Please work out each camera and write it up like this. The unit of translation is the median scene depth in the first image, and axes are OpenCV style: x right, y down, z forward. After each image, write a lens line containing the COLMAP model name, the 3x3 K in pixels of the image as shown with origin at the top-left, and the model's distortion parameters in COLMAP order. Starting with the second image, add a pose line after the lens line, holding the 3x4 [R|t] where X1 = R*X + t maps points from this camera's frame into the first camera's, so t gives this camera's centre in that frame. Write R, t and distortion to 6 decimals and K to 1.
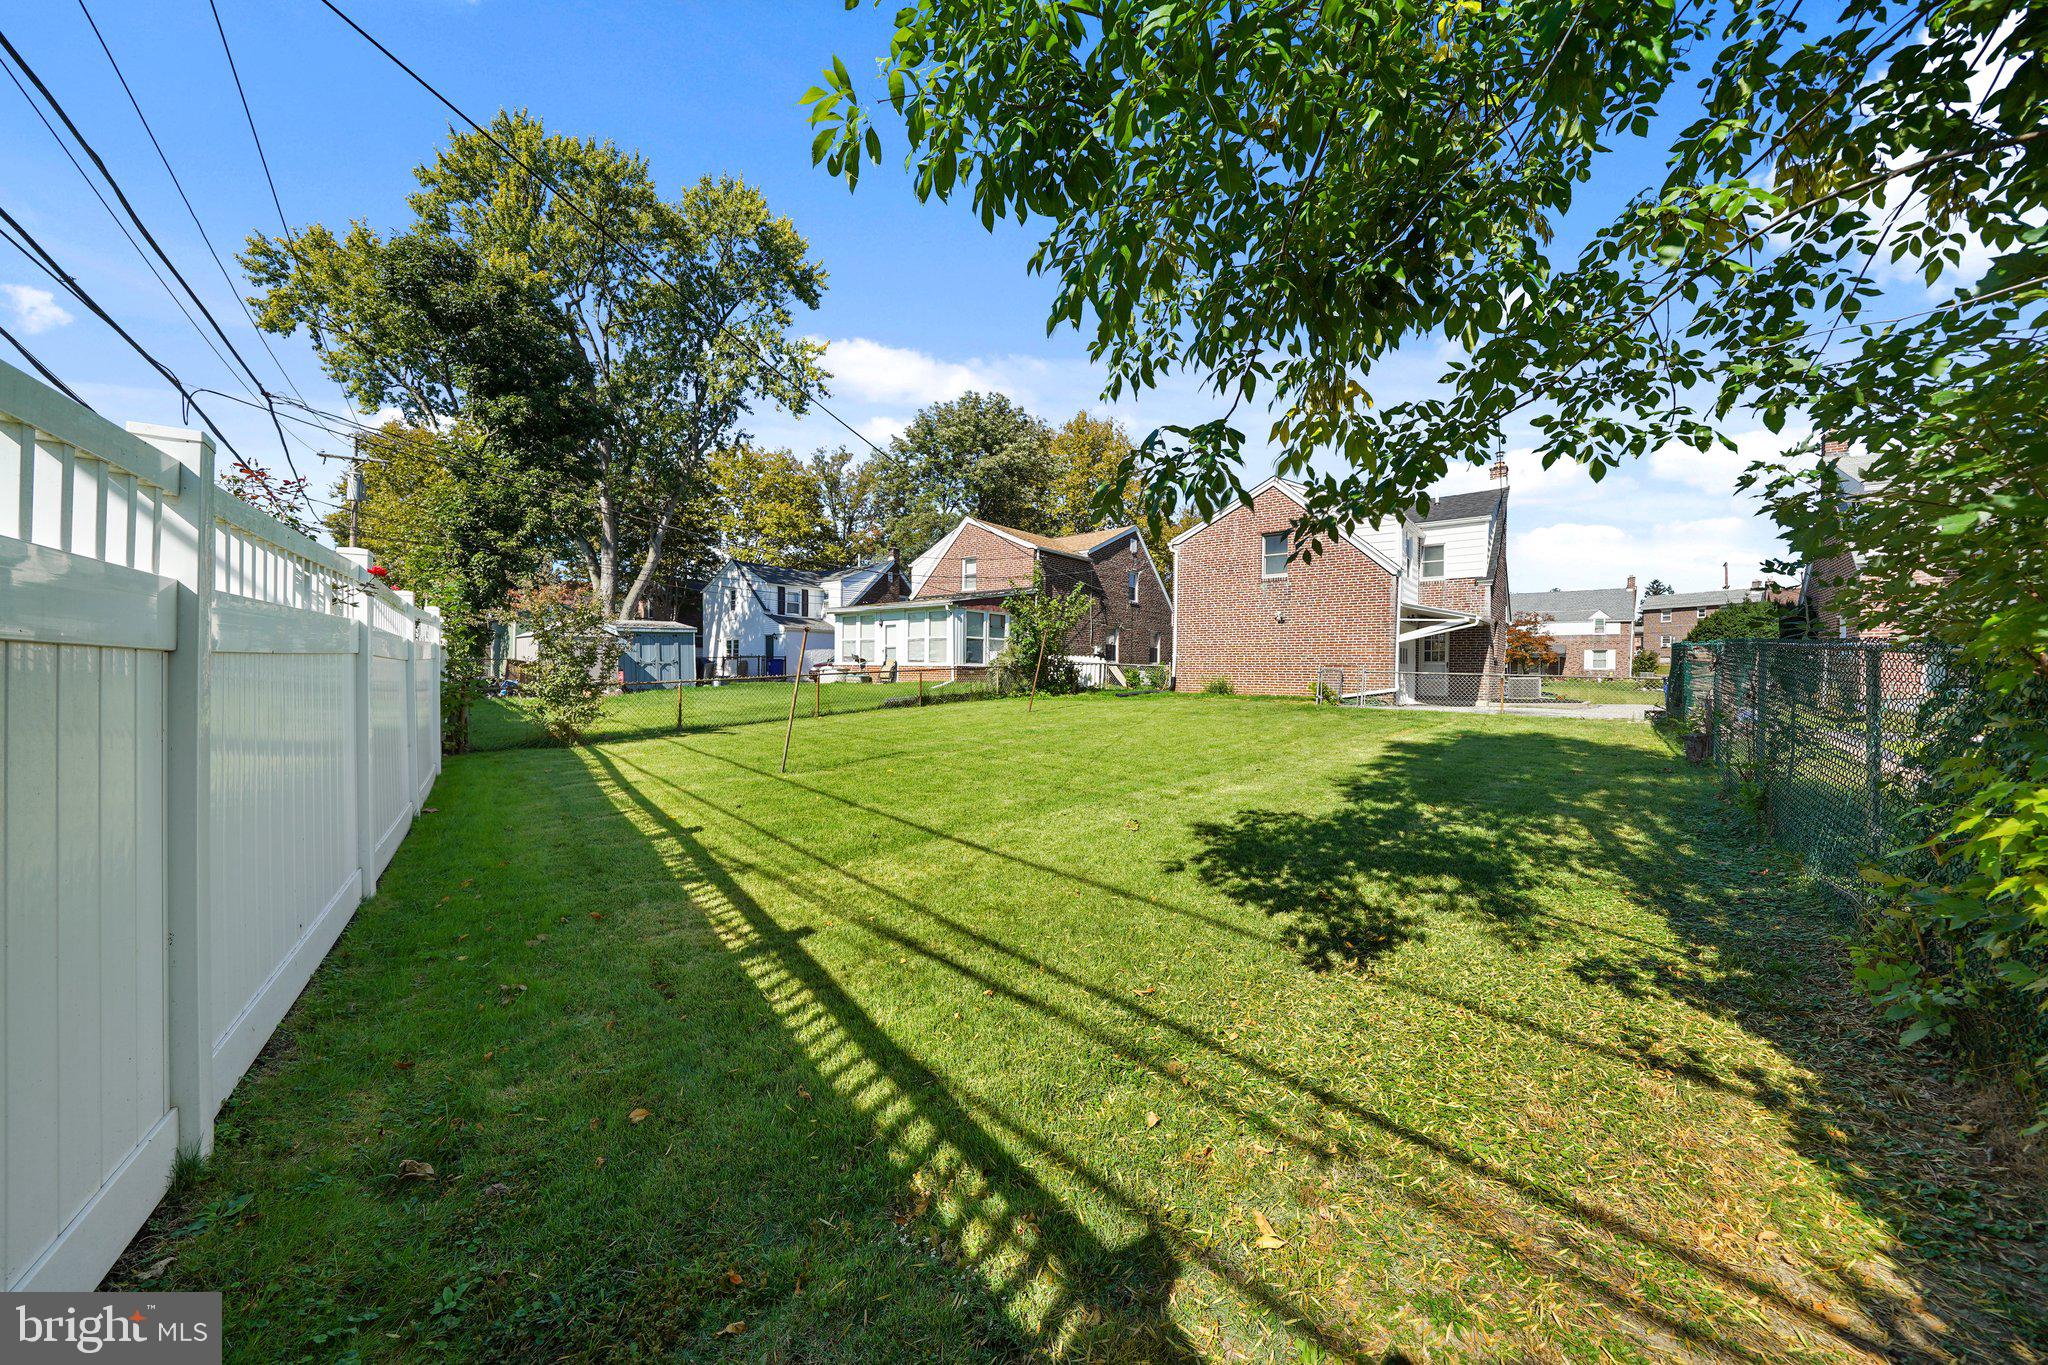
lens RADIAL K [[728.1, 0, 1028.9], [0, 728.1, 663.7], [0, 0, 1]] dist [-0.000988, -0.000032]
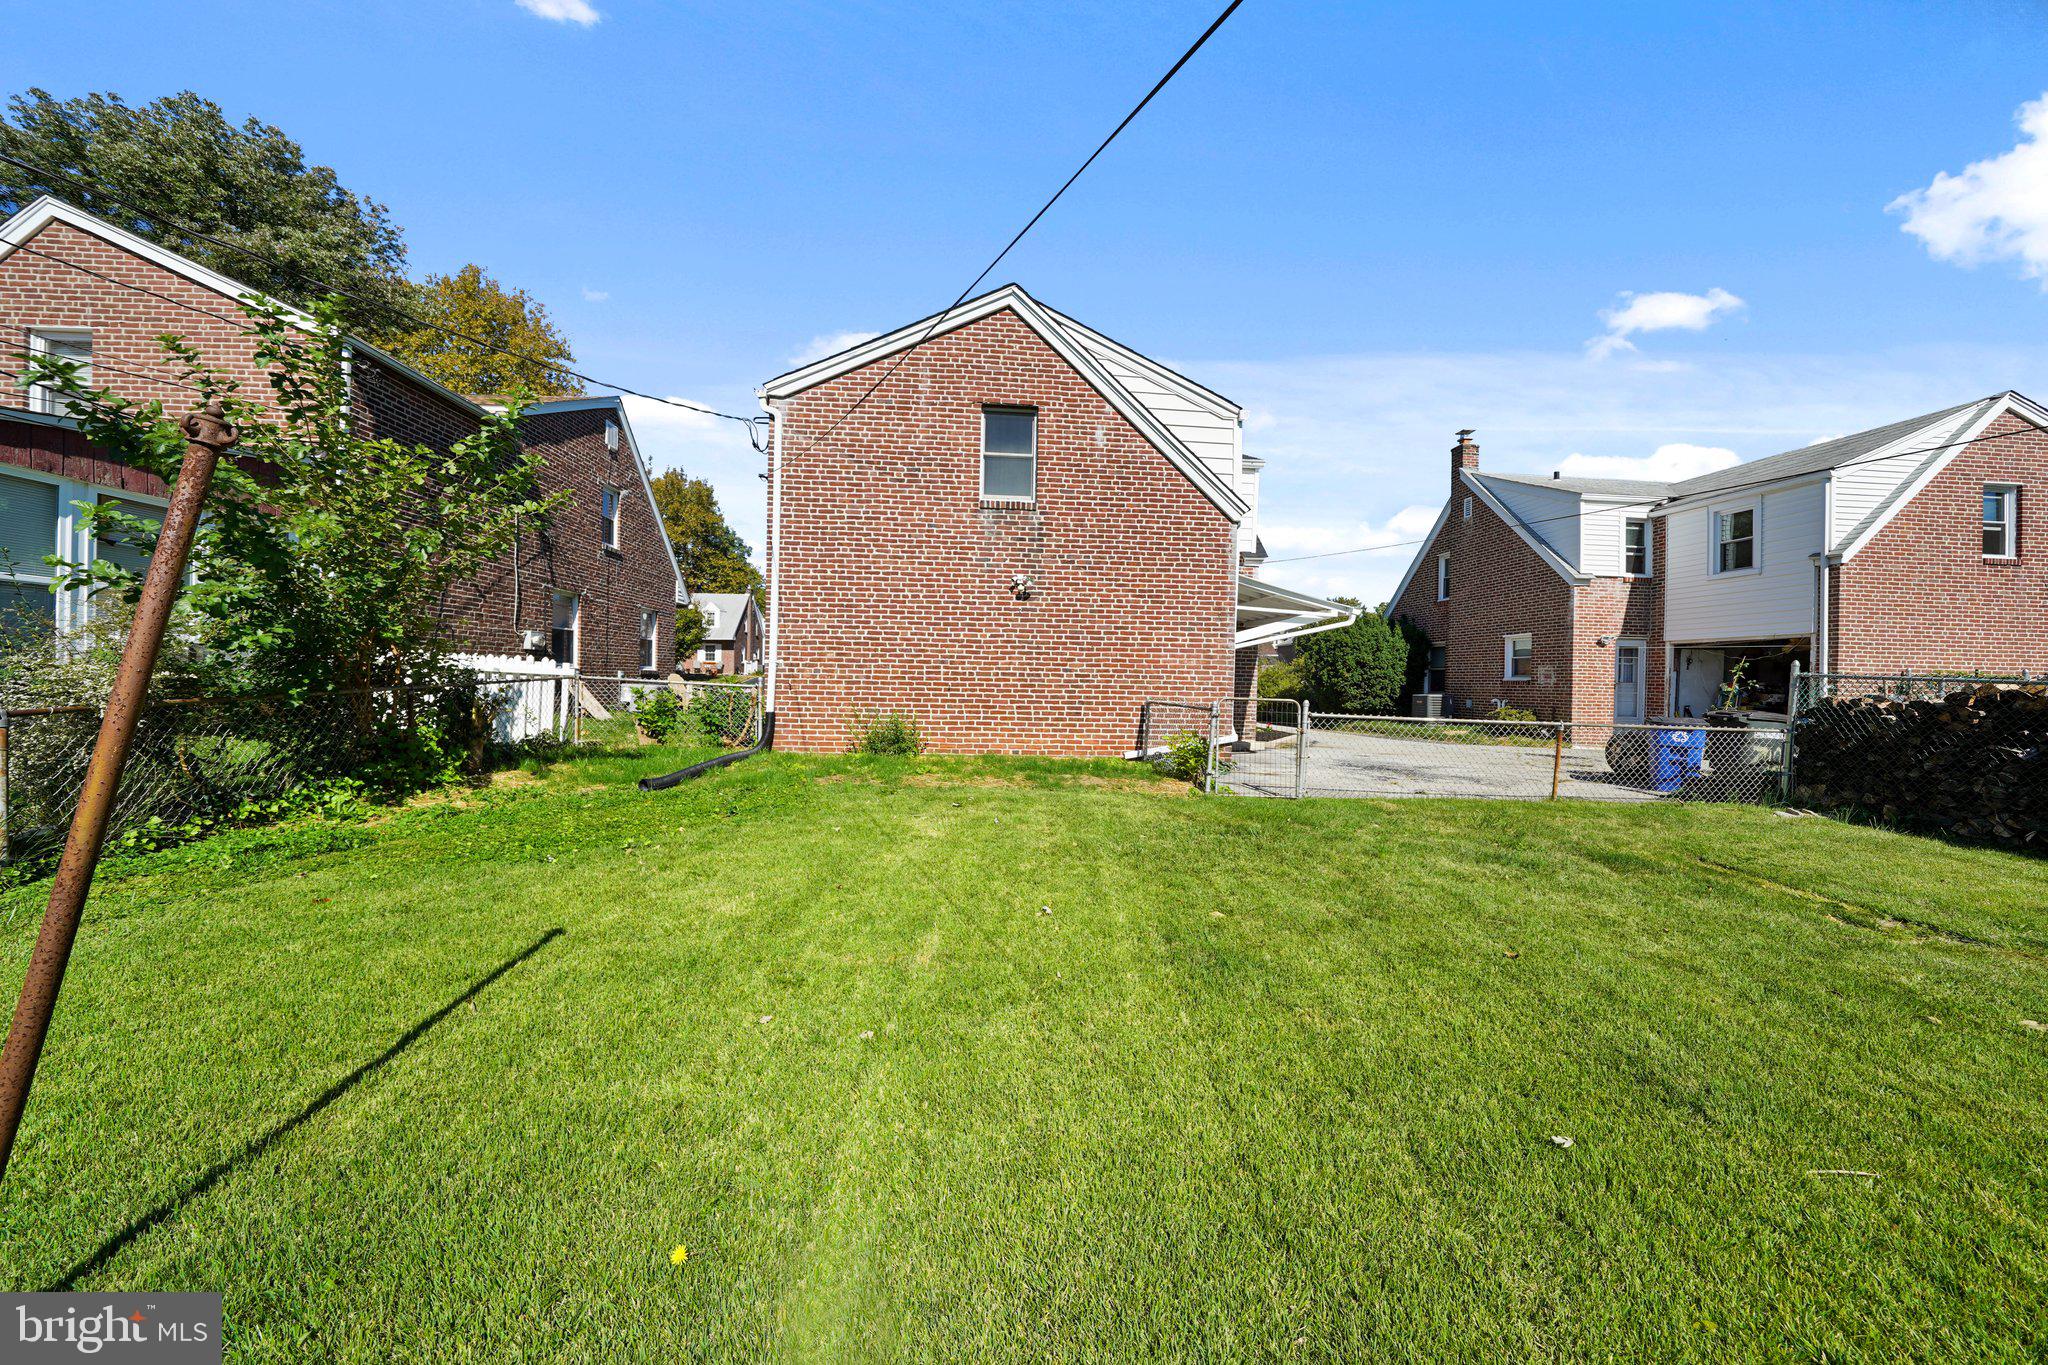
lens RADIAL K [[718.3, 0, 1024.0], [0, 718.3, 682.5], [0, 0, 1]] dist [-0.015212, 0.000150]
pose [[0.733784, 0.006243, 0.679354, 0.019813], [-0.021623, 0.999666, 0.014169, -0.005545], [-0.679039, -0.025086, 0.733673, 0.446379]]
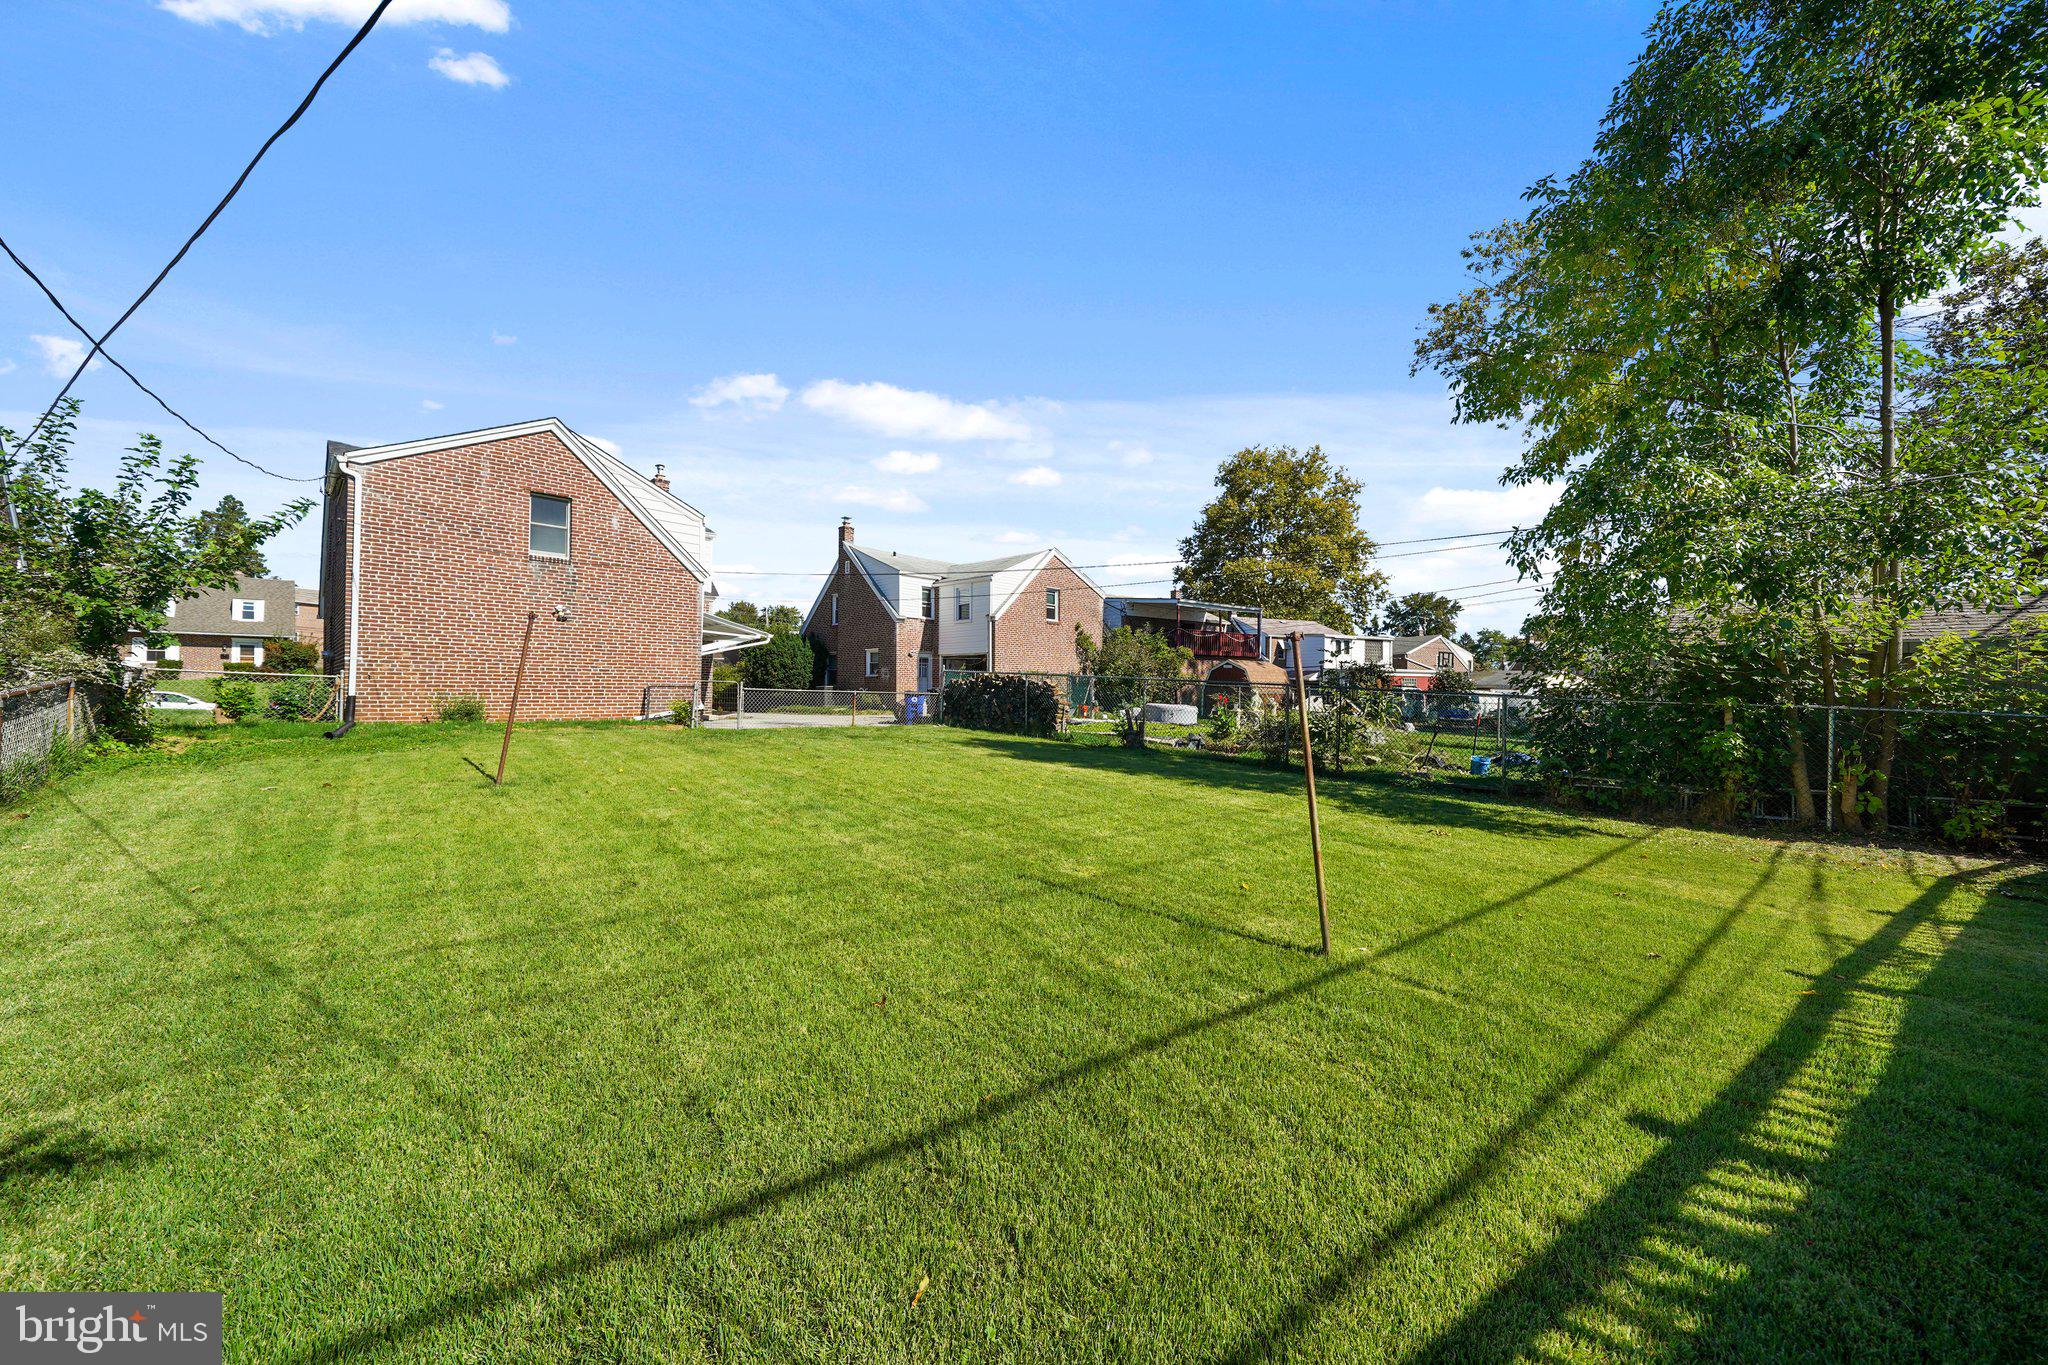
lens RADIAL K [[733.9, 0, 1015.5], [0, 733.9, 687.5], [0, 0, 1]] dist [-0.014387, 0.000069]
pose [[0.102486, 0.000348, 0.994734, -0.233485], [-0.017958, 0.999838, 0.001500, 0.001587], [-0.994572, -0.018017, 0.102475, 0.317481]]
